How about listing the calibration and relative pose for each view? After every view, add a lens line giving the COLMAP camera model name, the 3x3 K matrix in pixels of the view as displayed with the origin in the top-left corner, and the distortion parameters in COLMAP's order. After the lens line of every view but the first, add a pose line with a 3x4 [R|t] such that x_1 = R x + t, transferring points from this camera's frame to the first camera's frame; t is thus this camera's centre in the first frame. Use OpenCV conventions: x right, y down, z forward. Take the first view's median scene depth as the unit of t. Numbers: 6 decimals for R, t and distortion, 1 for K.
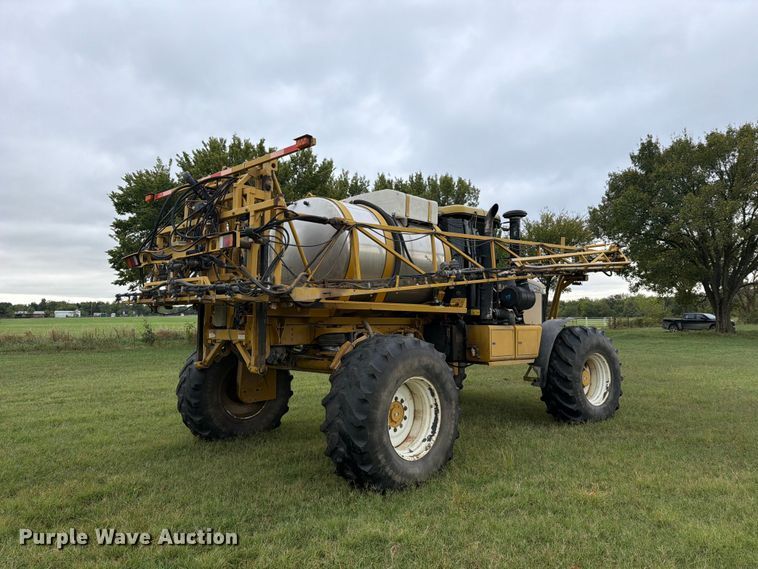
lens RADIAL K [[531.9, 0, 374.7], [0, 531.9, 271.5], [0, 0, 1]] dist [0.045019, -0.049124]
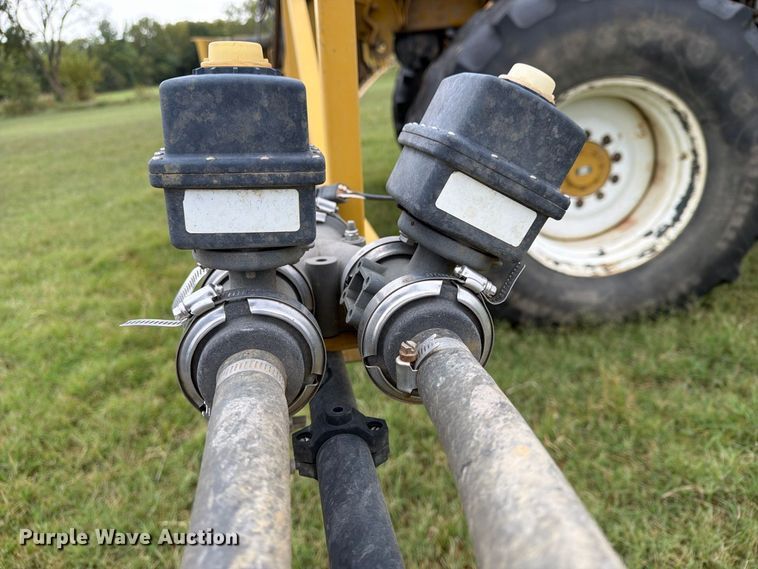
lens RADIAL K [[531.9, 0, 374.7], [0, 531.9, 271.5], [0, 0, 1]] dist [0.045019, -0.049124]
pose [[0.712905, 0.199563, -0.672266, 0.229141], [0.156016, 0.889491, 0.429494, 0.123281], [0.683685, -0.411072, 0.602987, 0.573493]]
